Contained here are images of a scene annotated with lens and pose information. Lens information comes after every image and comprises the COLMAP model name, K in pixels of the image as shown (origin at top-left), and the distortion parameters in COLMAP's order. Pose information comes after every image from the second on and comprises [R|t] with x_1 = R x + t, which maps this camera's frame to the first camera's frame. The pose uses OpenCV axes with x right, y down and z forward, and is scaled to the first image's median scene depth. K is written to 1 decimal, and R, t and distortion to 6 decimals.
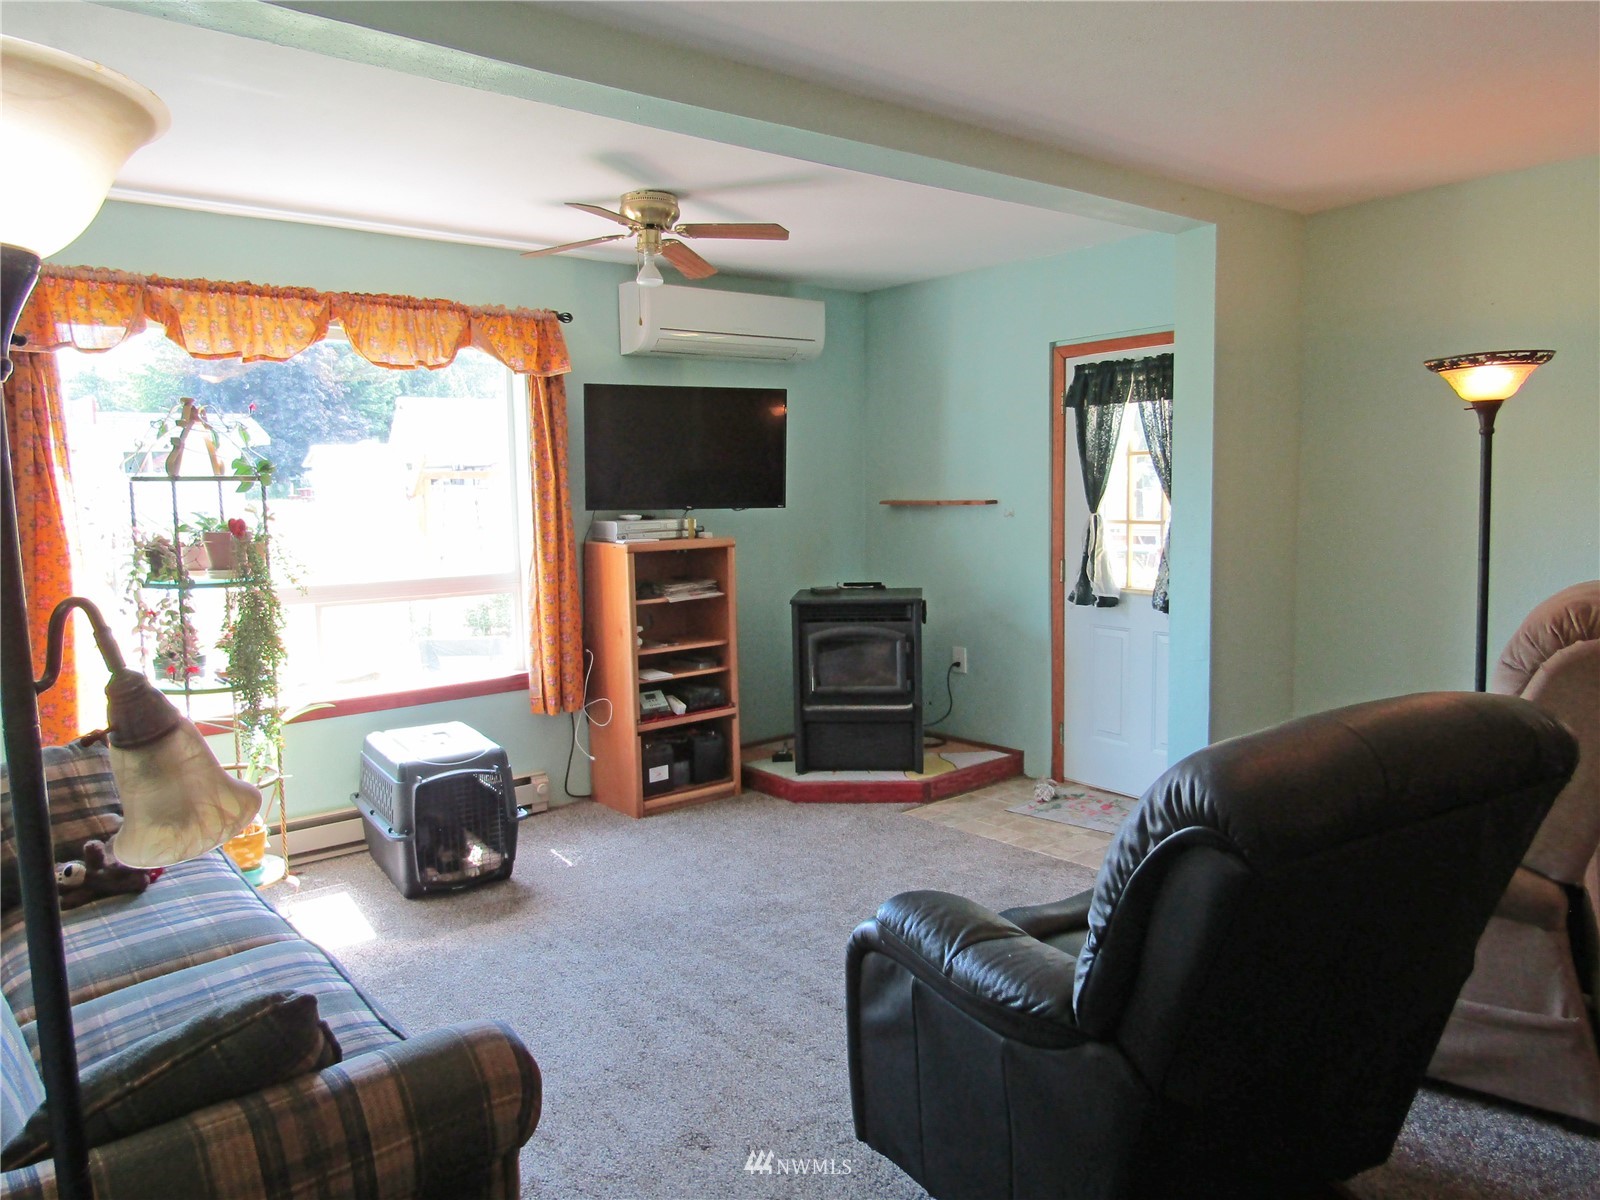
lens RADIAL K [[1133.9, 0, 807.7], [0, 1133.9, 598.5], [0, 0, 1]] dist [-0.000010, -0.008065]
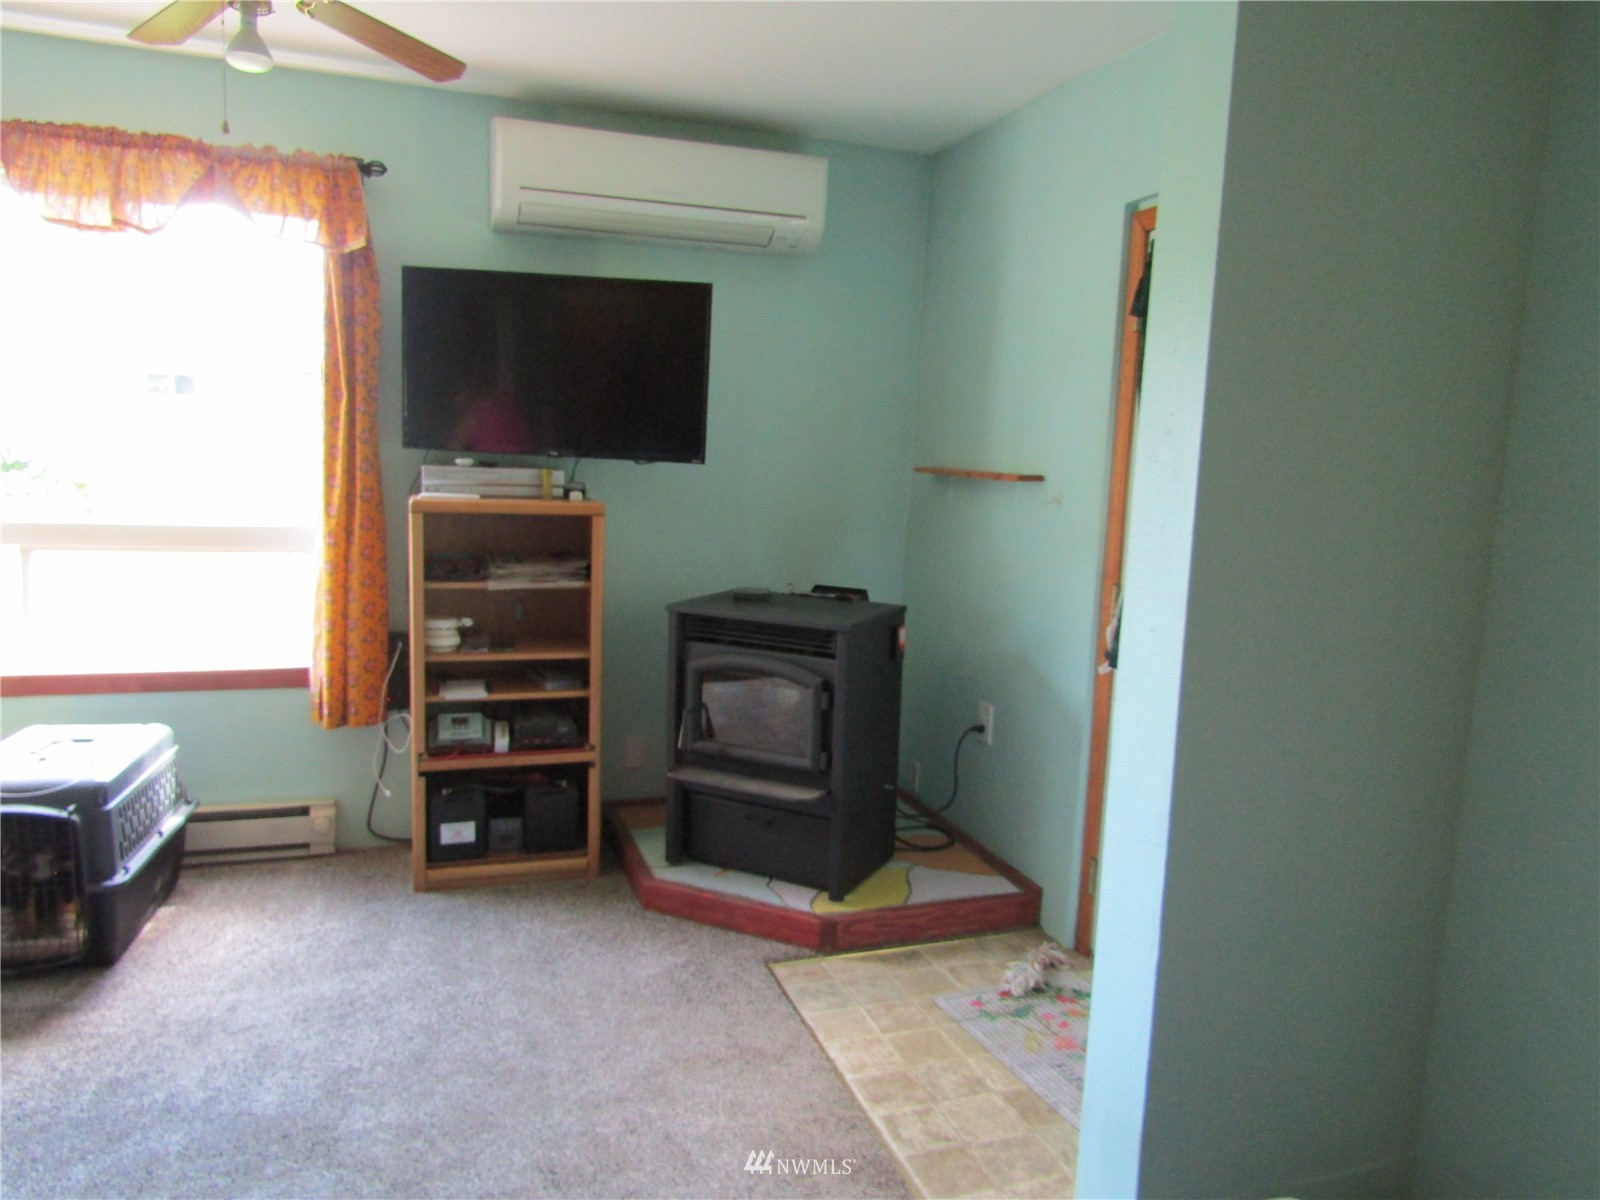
lens RADIAL K [[1133.9, 0, 807.7], [0, 1133.9, 598.5], [0, 0, 1]] dist [-0.000010, -0.008065]
pose [[0.932719, 0.105970, -0.344682, 0.290853], [-0.095215, 0.994297, 0.048036, -0.041915], [0.347807, -0.011985, 0.937490, 0.420144]]
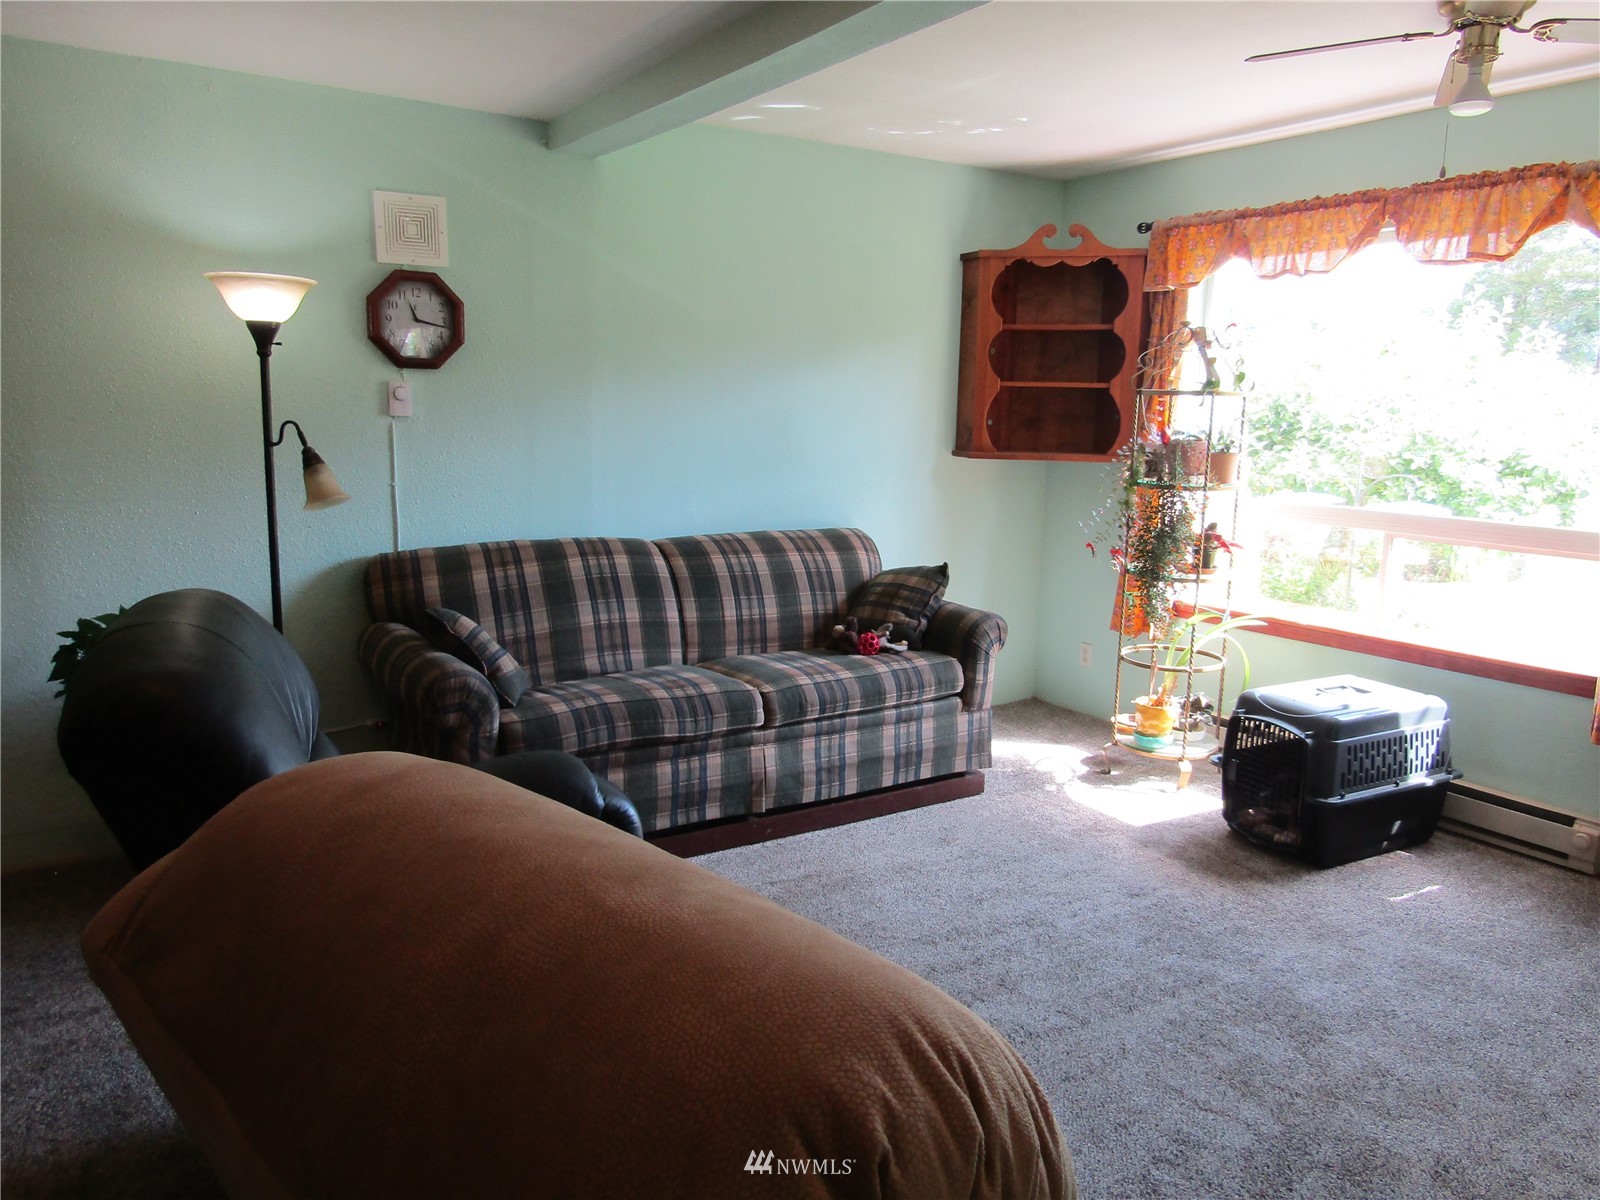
lens RADIAL K [[1133.9, 0, 807.7], [0, 1133.9, 598.5], [0, 0, 1]] dist [-0.000010, -0.008065]
pose [[-0.113779, 0.186142, -0.975913, 0.481973], [-0.118756, 0.972701, 0.199375, -0.063731], [0.986383, 0.138580, -0.088567, 0.554886]]
